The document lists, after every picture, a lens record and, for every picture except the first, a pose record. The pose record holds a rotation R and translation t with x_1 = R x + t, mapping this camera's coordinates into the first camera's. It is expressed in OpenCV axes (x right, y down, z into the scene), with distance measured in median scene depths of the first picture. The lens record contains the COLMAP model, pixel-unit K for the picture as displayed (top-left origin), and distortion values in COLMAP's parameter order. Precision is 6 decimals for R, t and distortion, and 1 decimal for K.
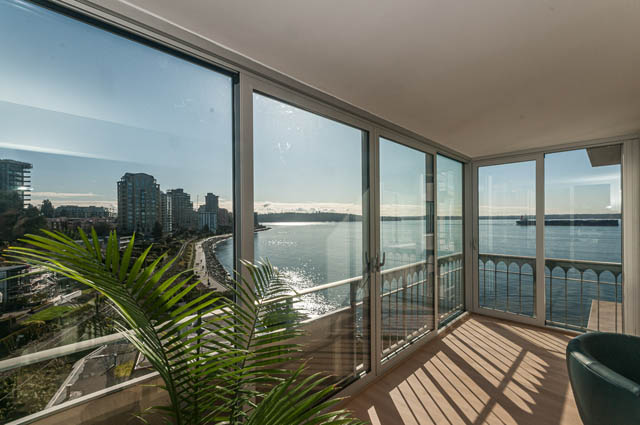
lens RADIAL K [[284.0, 0, 324.6], [0, 284.0, 219.0], [0, 0, 1]] dist [-0.002244, -0.004494]
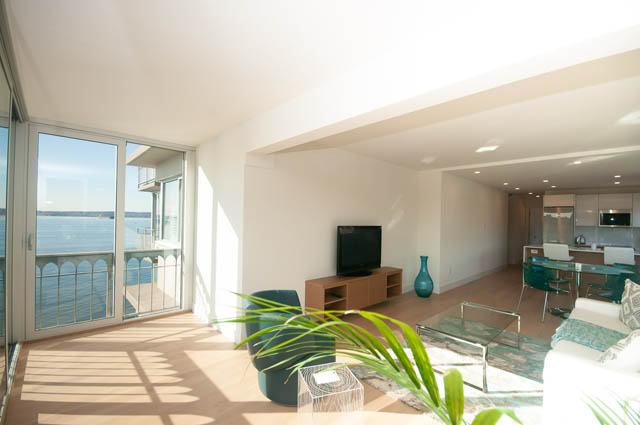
lens RADIAL K [[284.0, 0, 322.6], [0, 284.0, 213.1], [0, 0, 1]] dist [-0.002244, -0.004494]
pose [[0.054200, 0.019073, 0.998348, -0.147788], [-0.018760, 0.999661, -0.018080, 0.016745], [-0.998354, -0.017749, 0.054539, 0.281228]]
